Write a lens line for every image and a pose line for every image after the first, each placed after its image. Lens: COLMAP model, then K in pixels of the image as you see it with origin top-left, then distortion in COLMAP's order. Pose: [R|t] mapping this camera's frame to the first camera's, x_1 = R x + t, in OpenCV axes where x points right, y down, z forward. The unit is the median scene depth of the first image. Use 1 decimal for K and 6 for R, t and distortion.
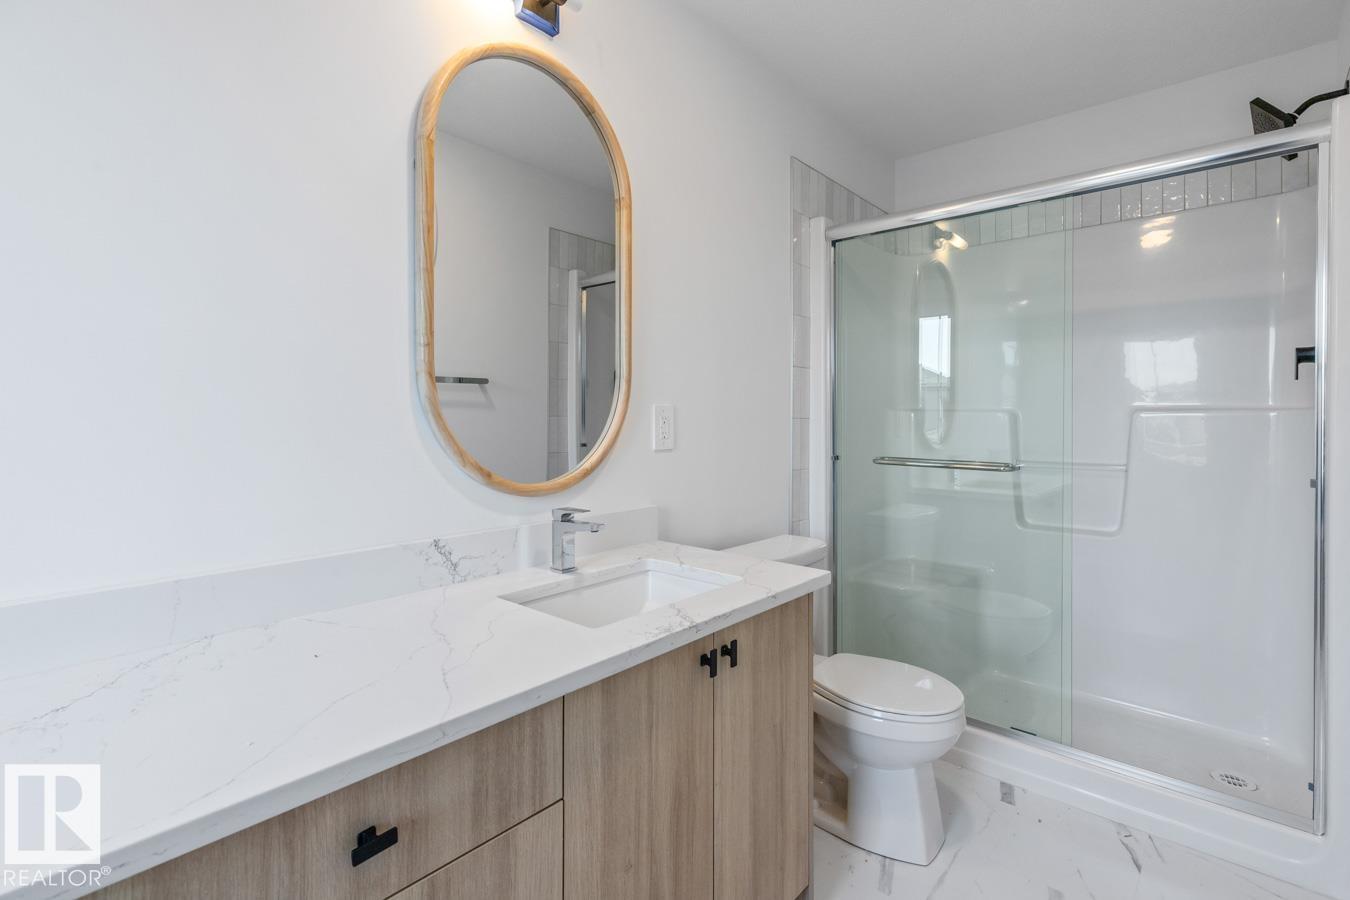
lens RADIAL K [[622.4, 0, 671.9], [0, 622.4, 418.7], [0, 0, 1]] dist [-0.001156, -0.000133]
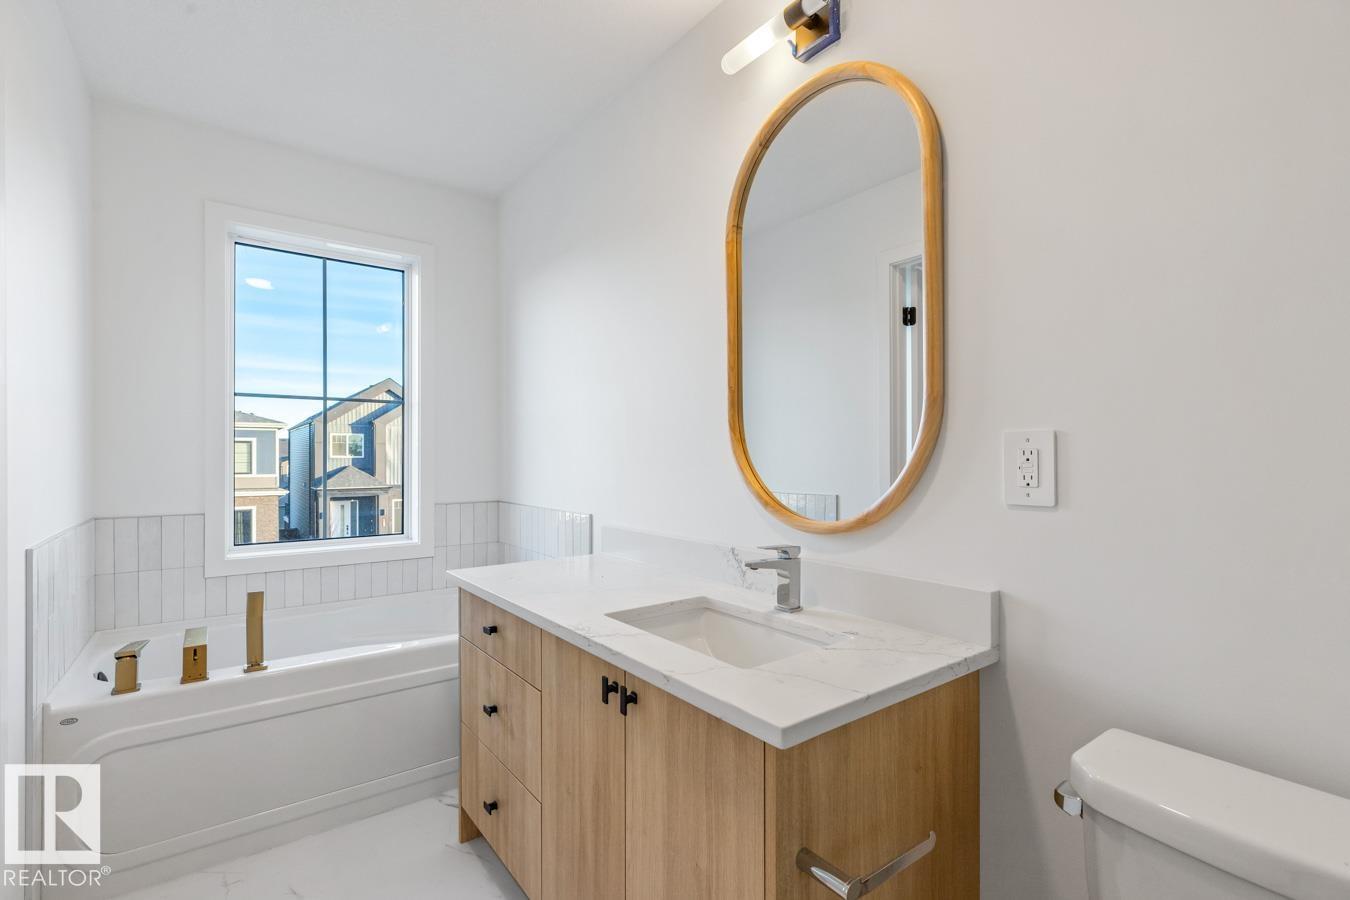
lens RADIAL K [[619.2, 0, 675.7], [0, 619.2, 454.3], [0, 0, 1]] dist [-0.002251, -0.000403]
pose [[-0.184892, -0.003010, -0.982754, 1.019039], [-0.002462, 0.999994, -0.002600, 0.004542], [0.982756, 0.001939, -0.184898, 1.260830]]
